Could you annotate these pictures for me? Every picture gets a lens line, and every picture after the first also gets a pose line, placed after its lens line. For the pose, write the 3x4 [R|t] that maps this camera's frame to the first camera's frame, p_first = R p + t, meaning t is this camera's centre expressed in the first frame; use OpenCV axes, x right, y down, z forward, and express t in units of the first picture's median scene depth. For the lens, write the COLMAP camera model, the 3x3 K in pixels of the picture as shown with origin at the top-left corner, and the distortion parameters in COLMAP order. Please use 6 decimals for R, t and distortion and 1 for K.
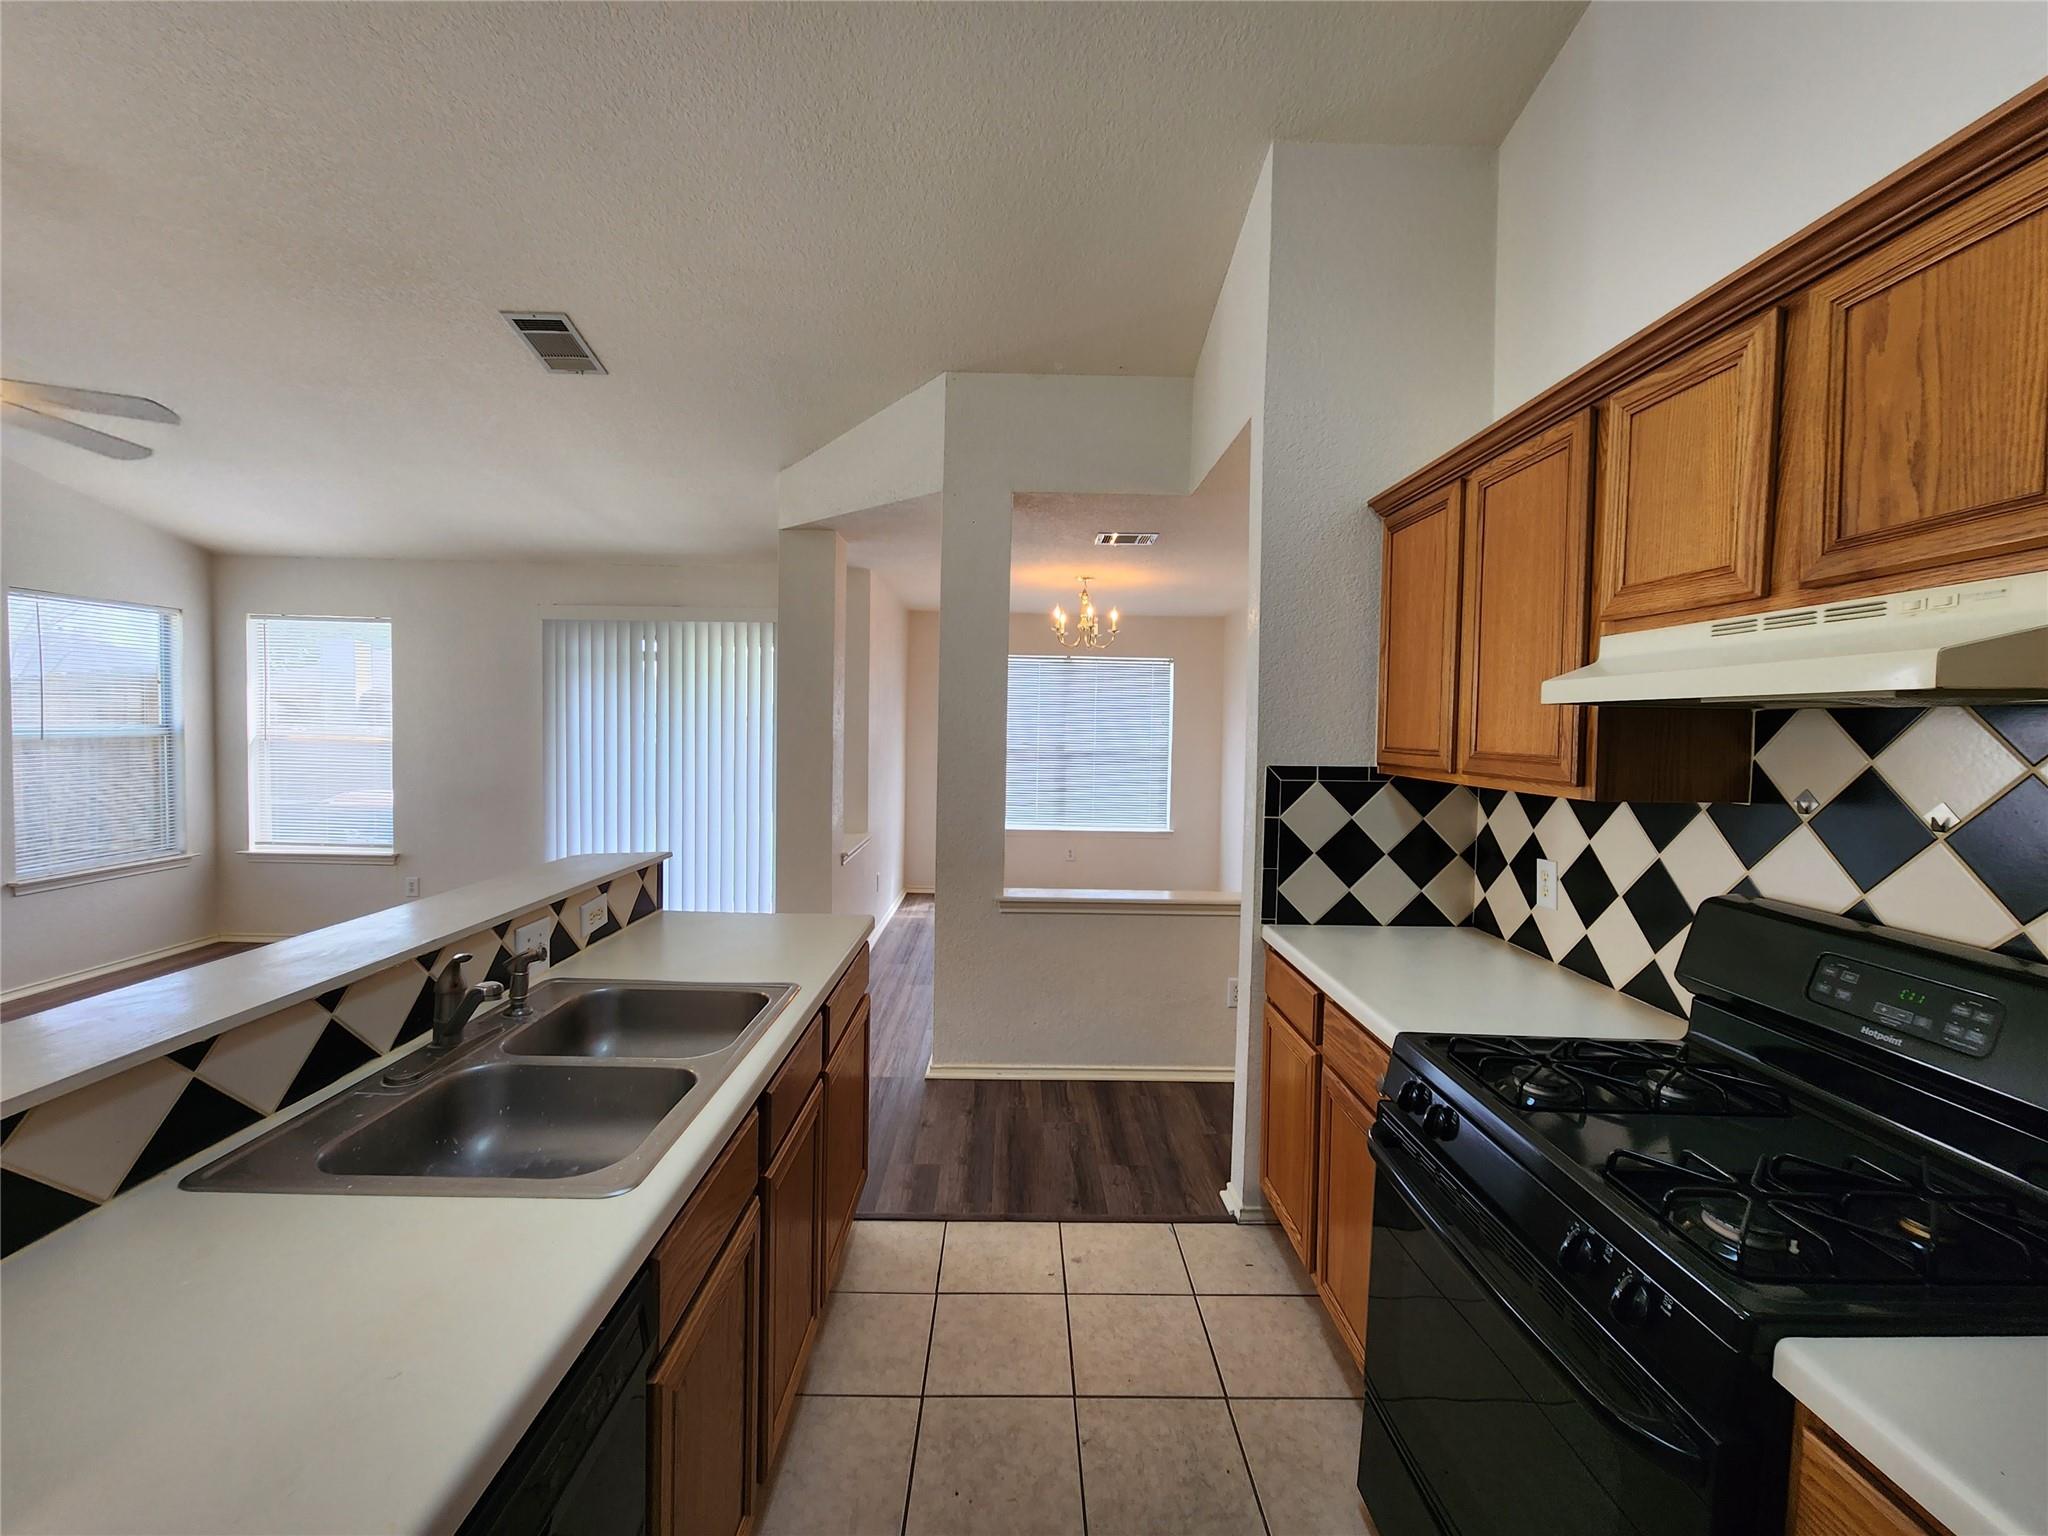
lens RADIAL K [[841.2, 0, 1027.2], [0, 841.2, 757.3], [0, 0, 1]] dist [-0.005782, -0.000044]
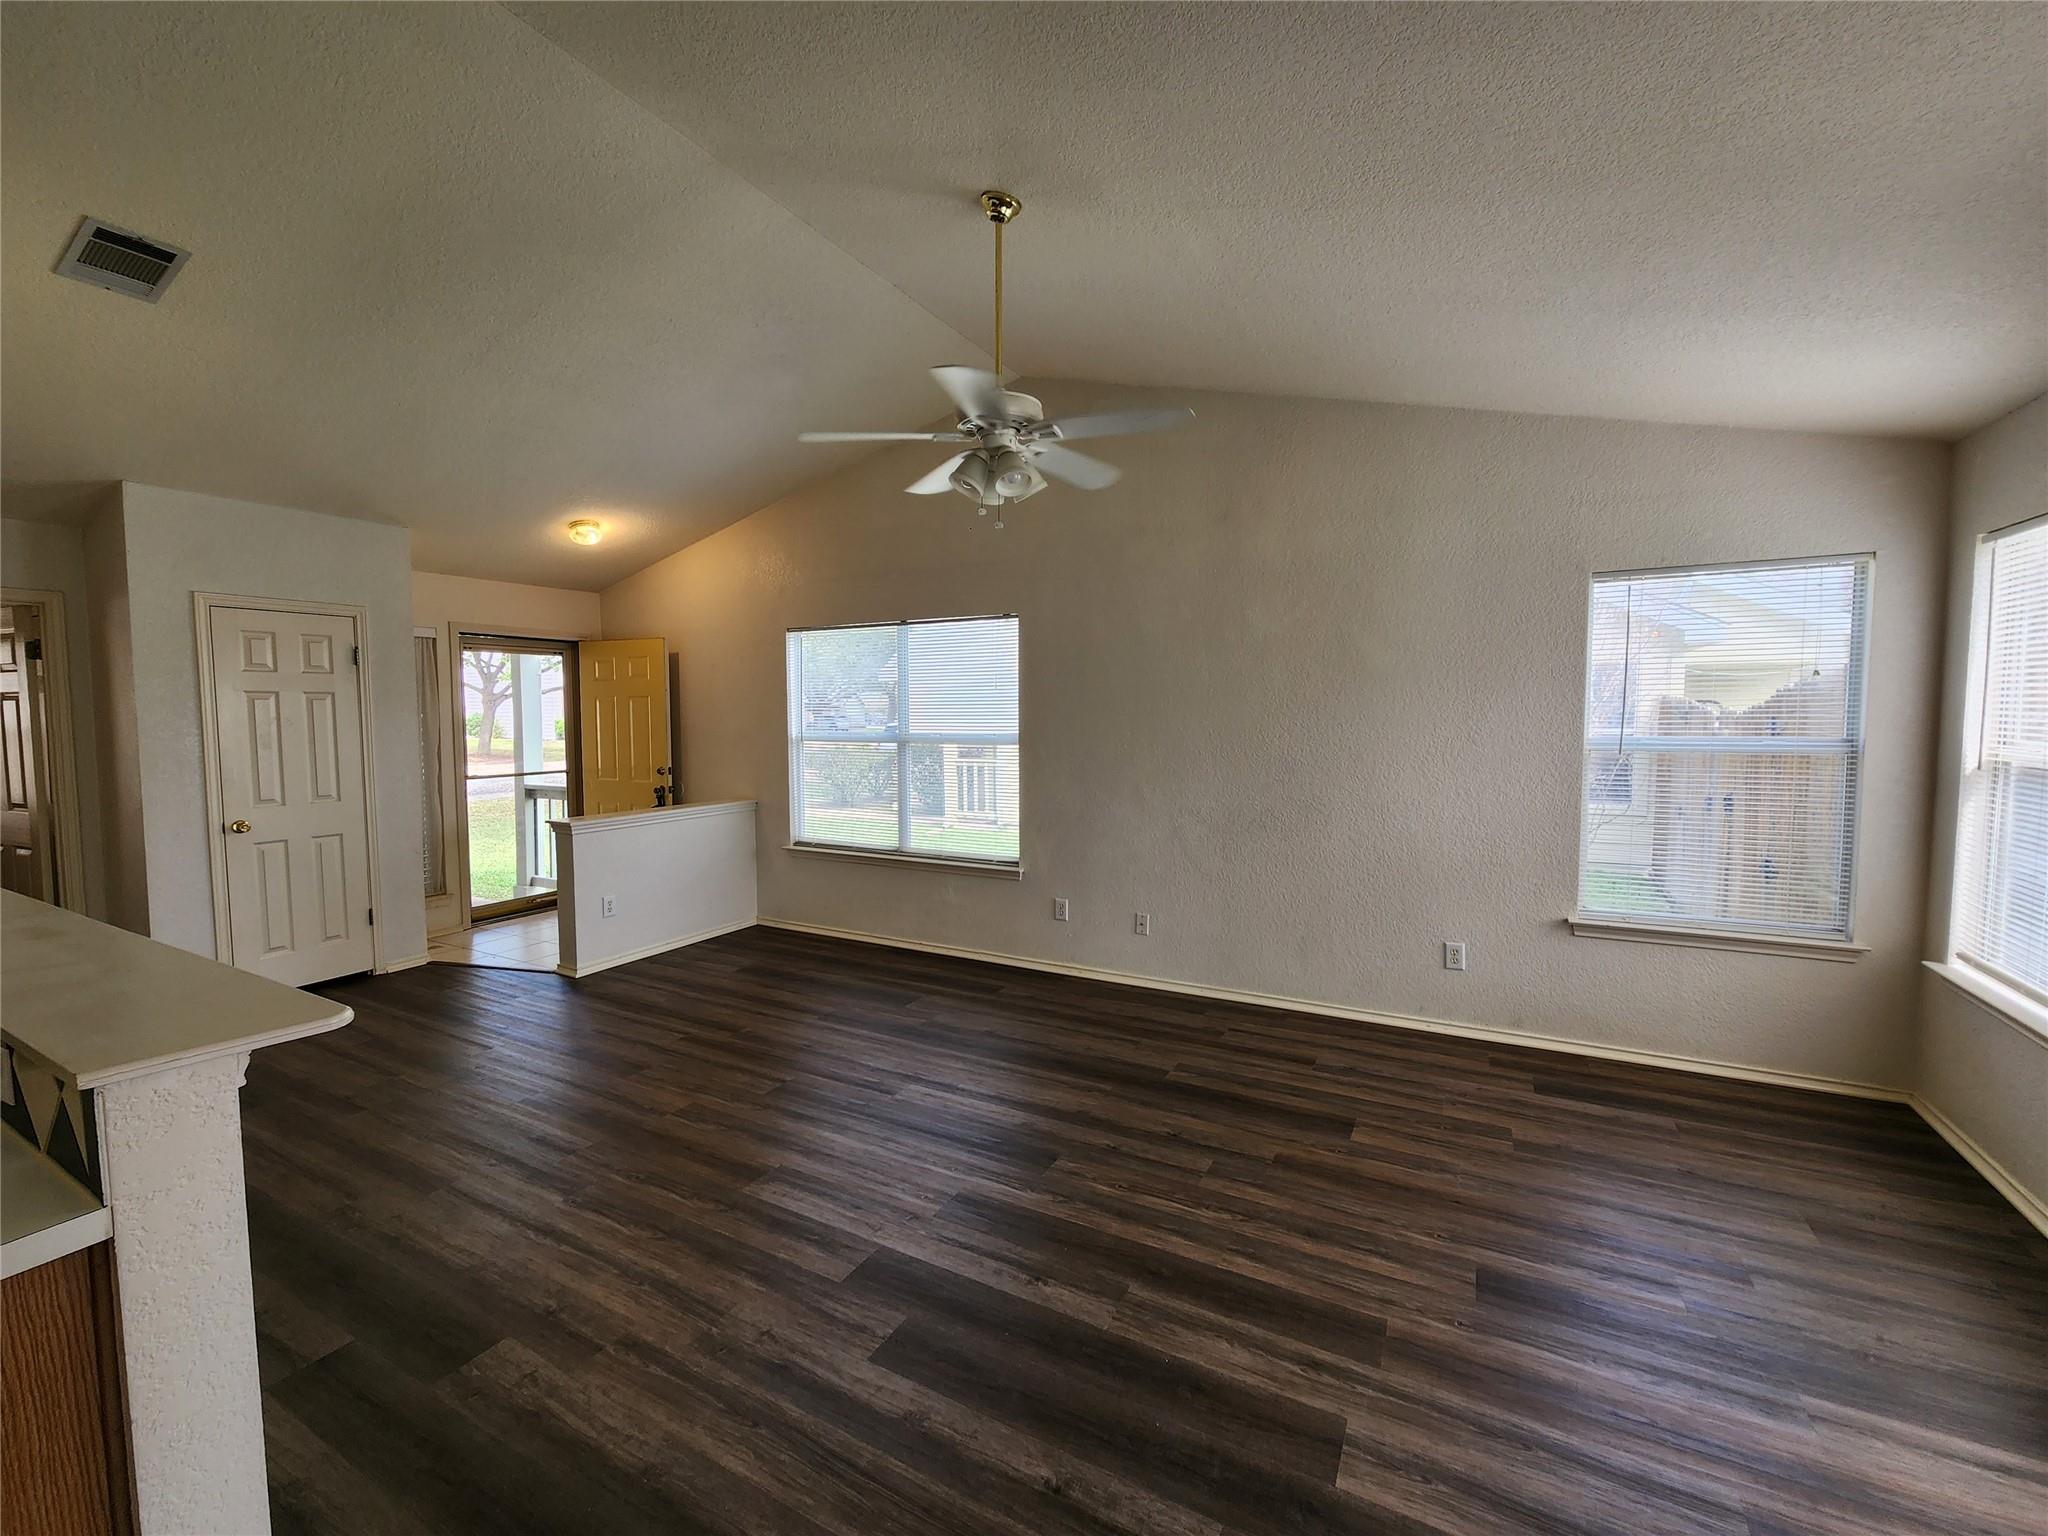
lens RADIAL K [[841.2, 0, 1024.2], [0, 841.2, 765.7], [0, 0, 1]] dist [-0.005782, -0.000044]
pose [[-0.493594, 0.036308, -0.868934, -0.318831], [-0.039703, 0.997146, 0.064219, -0.069421], [0.868786, 0.066197, -0.490743, 1.591971]]
